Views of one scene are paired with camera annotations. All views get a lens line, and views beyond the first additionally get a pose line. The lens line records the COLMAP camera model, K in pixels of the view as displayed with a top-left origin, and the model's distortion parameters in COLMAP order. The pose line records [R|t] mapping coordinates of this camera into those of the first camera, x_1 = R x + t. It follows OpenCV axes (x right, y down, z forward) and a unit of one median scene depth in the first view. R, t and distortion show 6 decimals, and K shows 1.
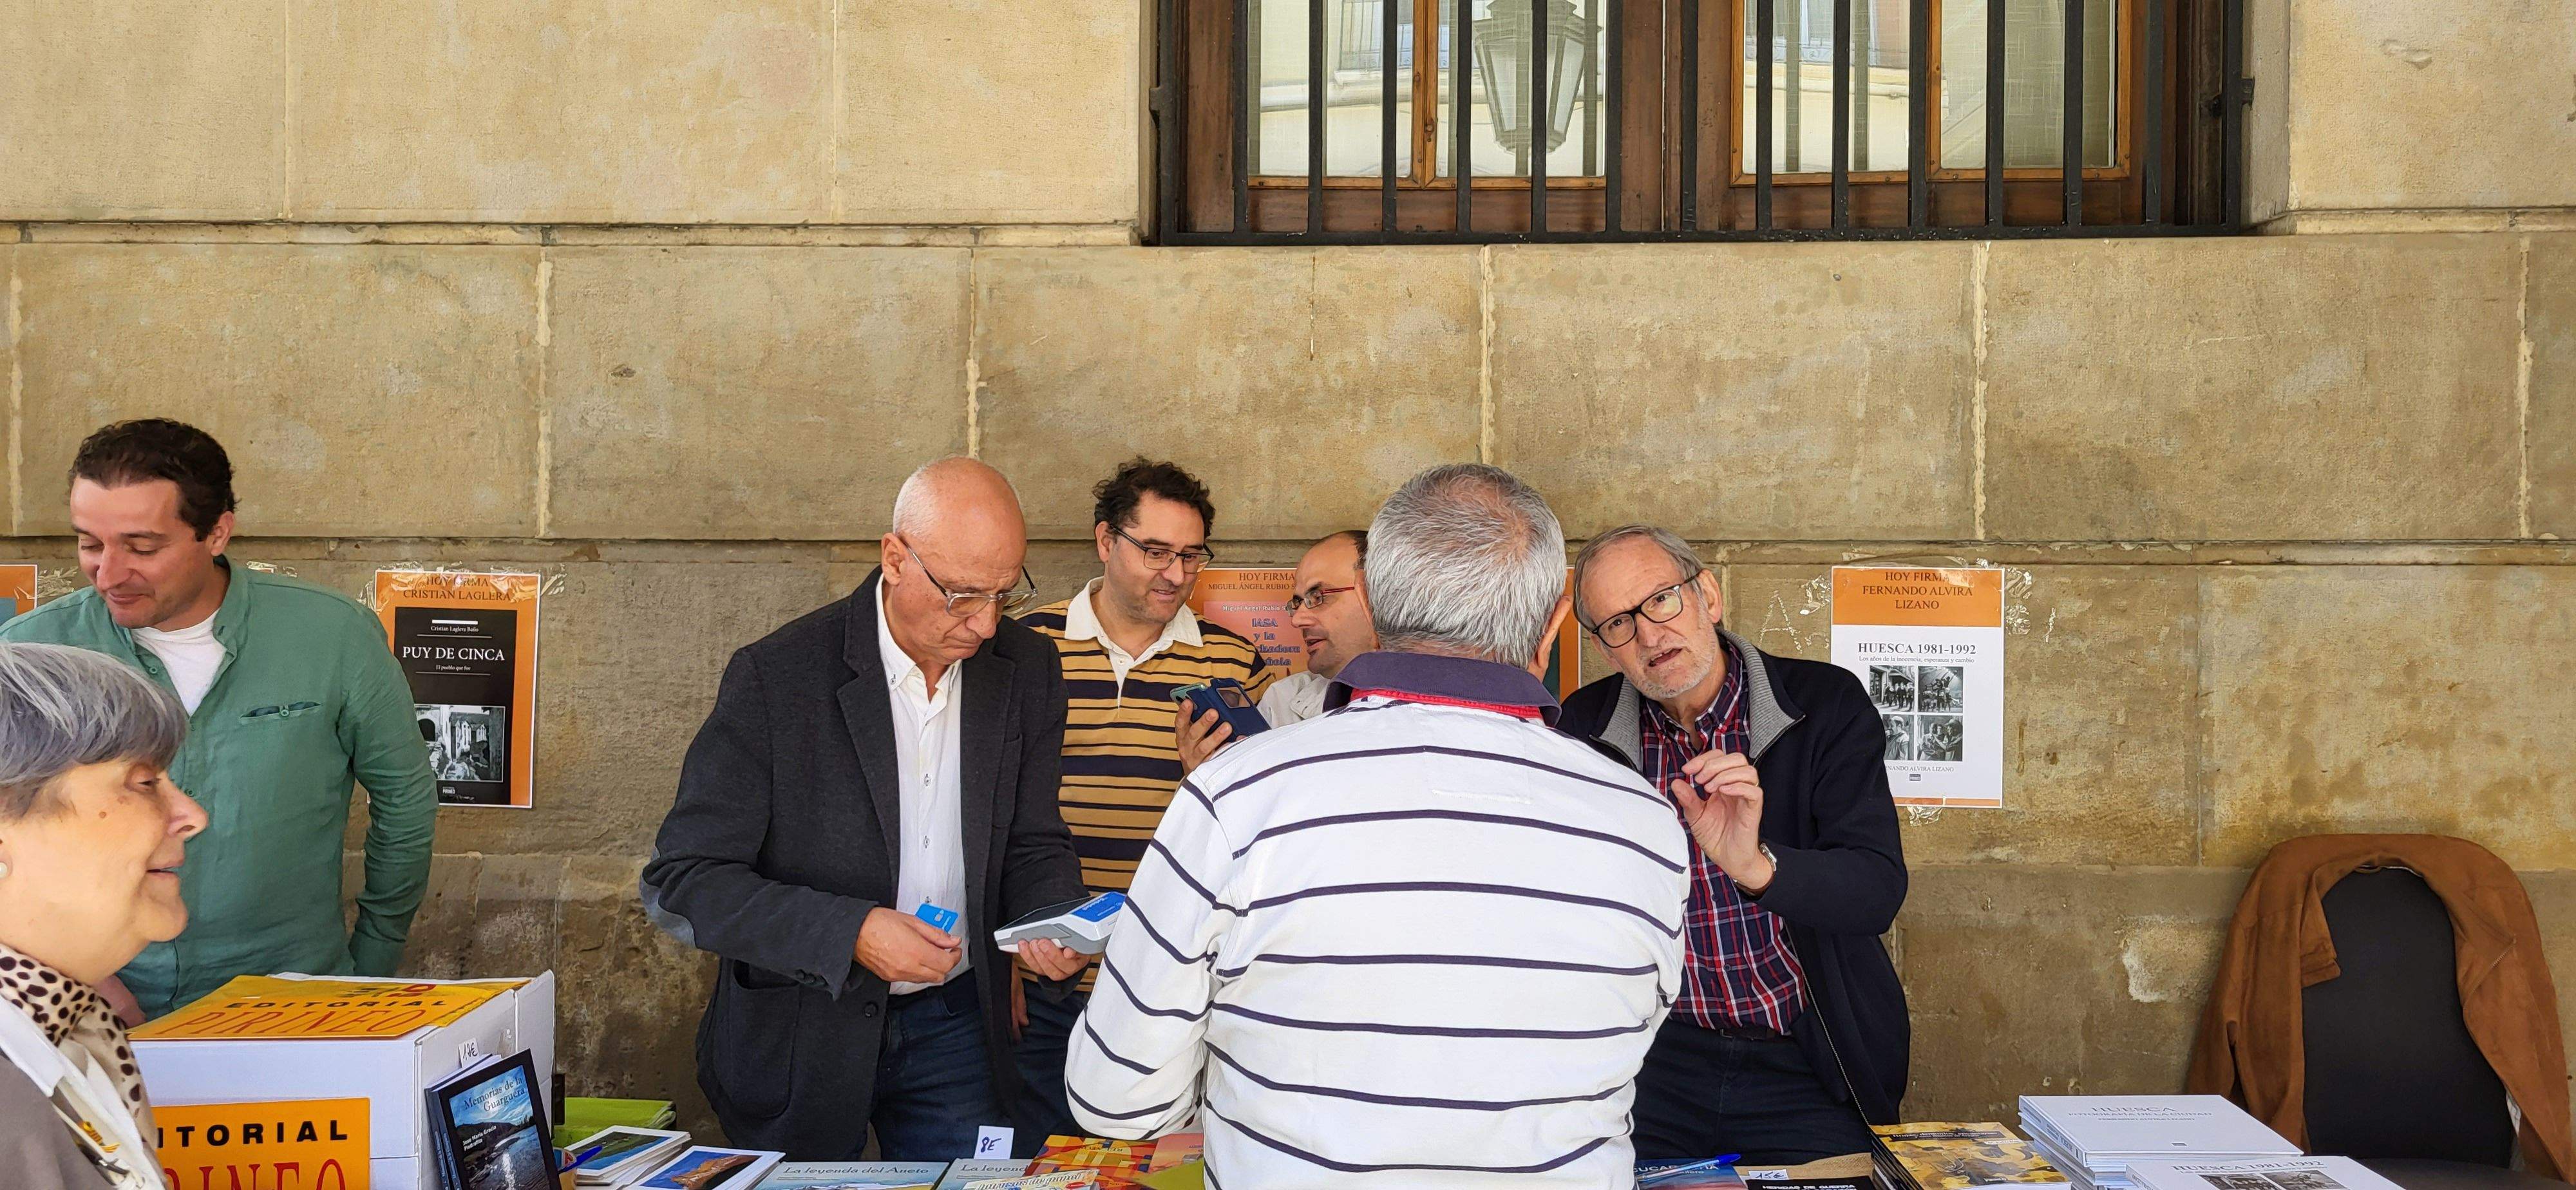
lens RADIAL K [[1946.8, 0, 1282.8], [0, 1946.8, 584.5], [0, 0, 1]] dist [0.059368, -0.038428]
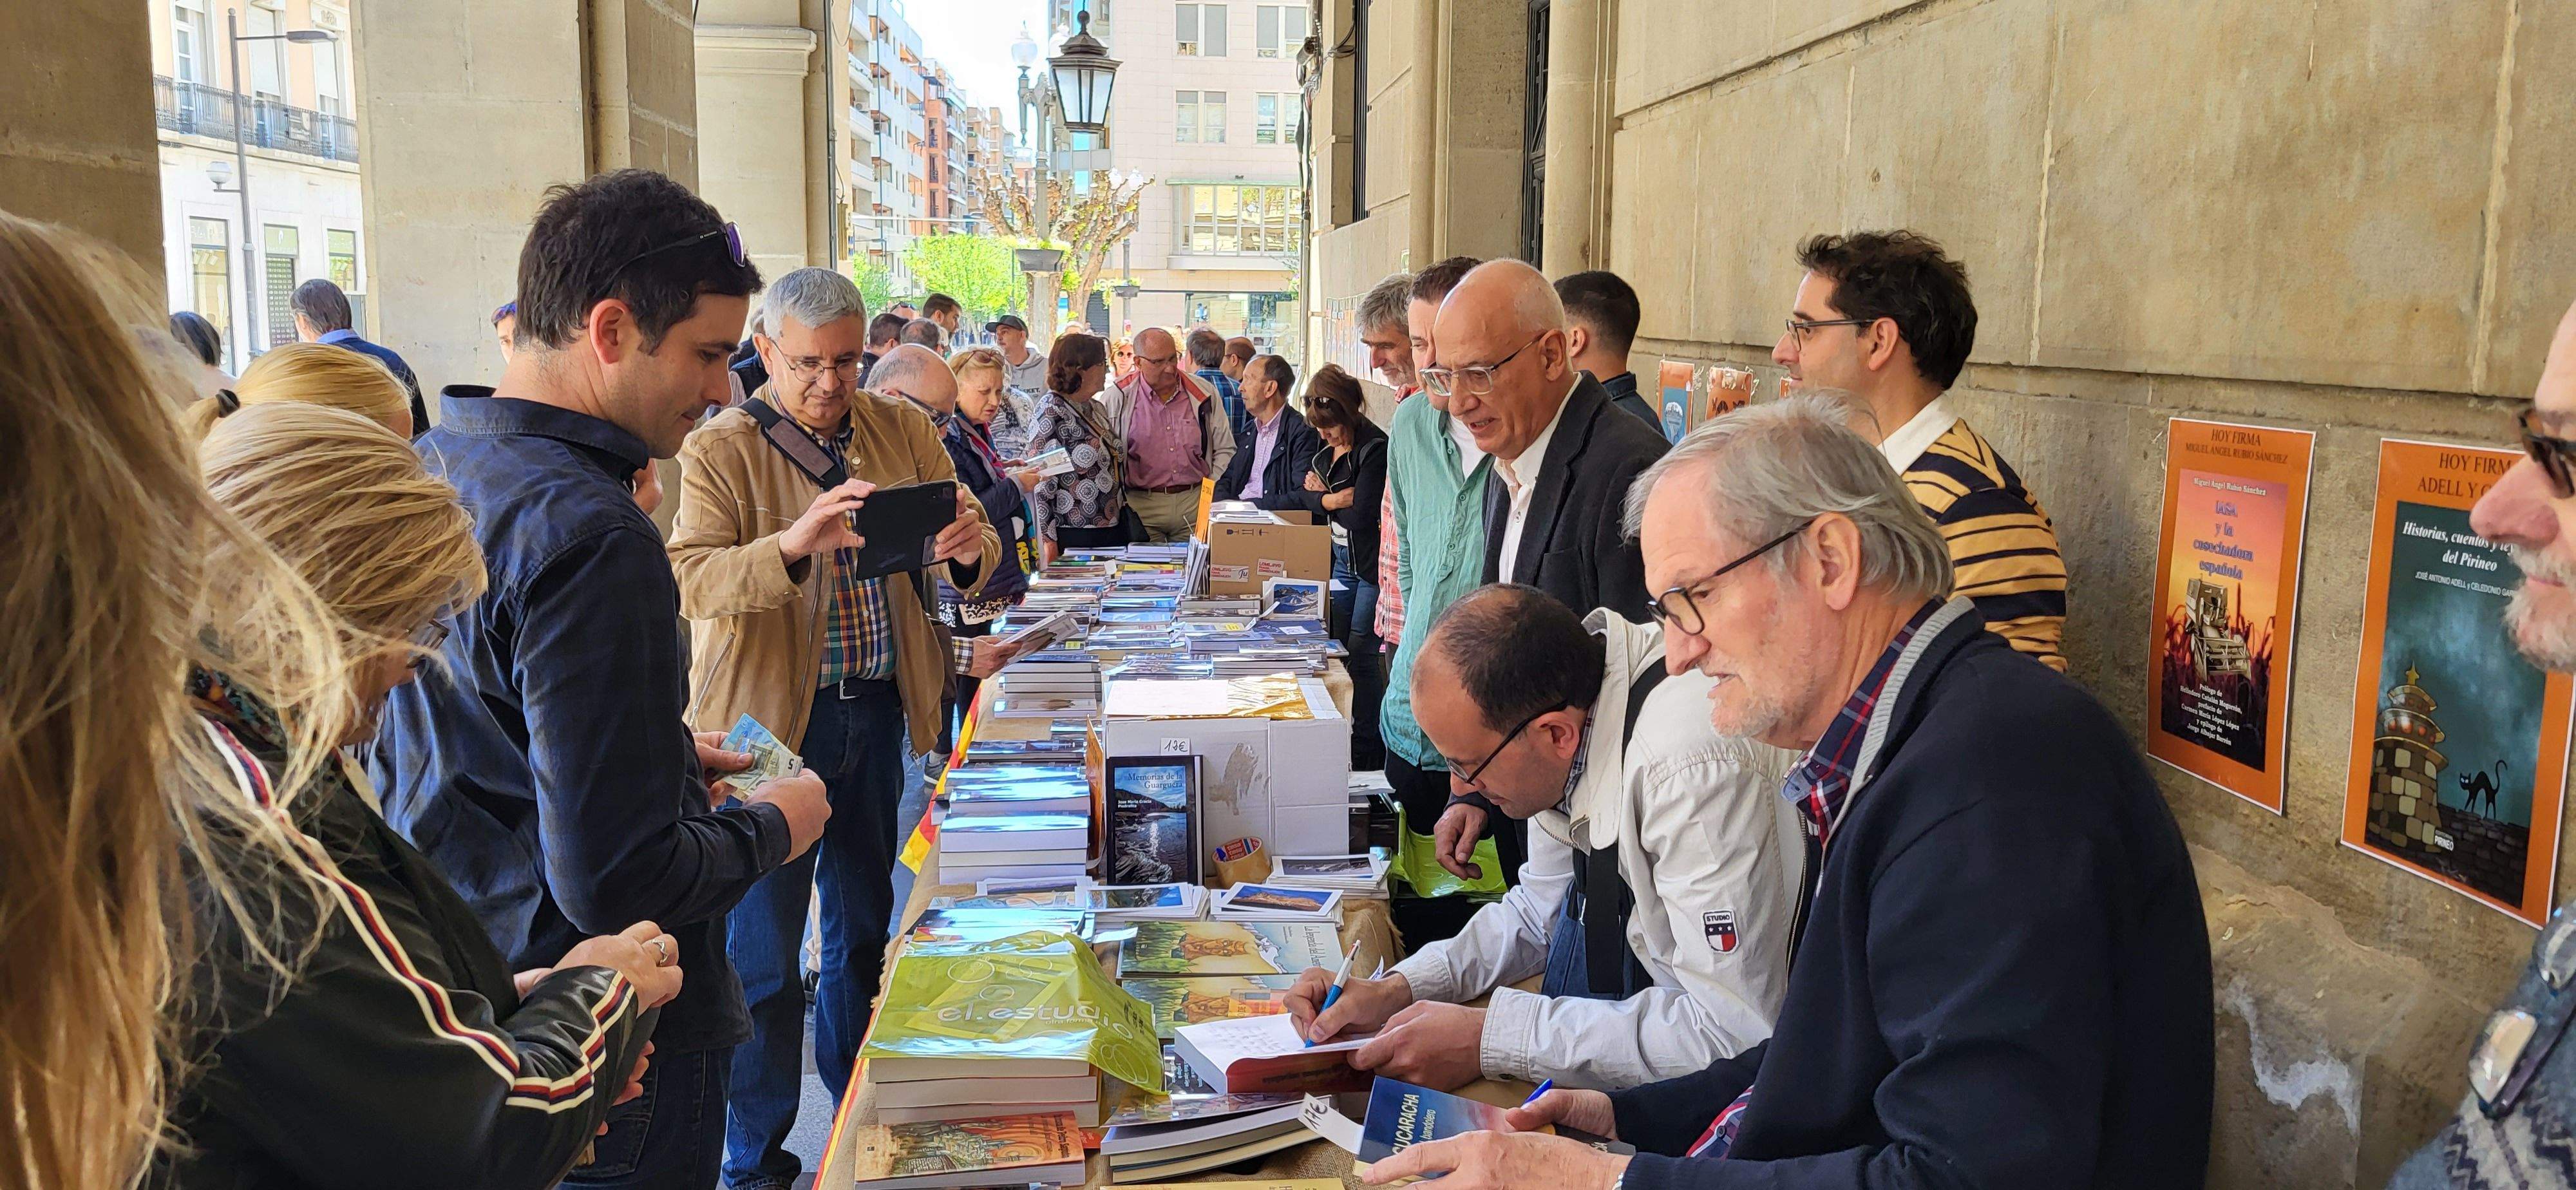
lens RADIAL K [[1946.8, 0, 1282.8], [0, 1946.8, 584.5], [0, 0, 1]] dist [0.059368, -0.038428]
pose [[0.107539, 0.139931, -0.984304, 0.602349], [-0.016600, 0.990160, 0.138950, -0.040761], [0.994062, 0.001397, 0.108803, 0.620829]]
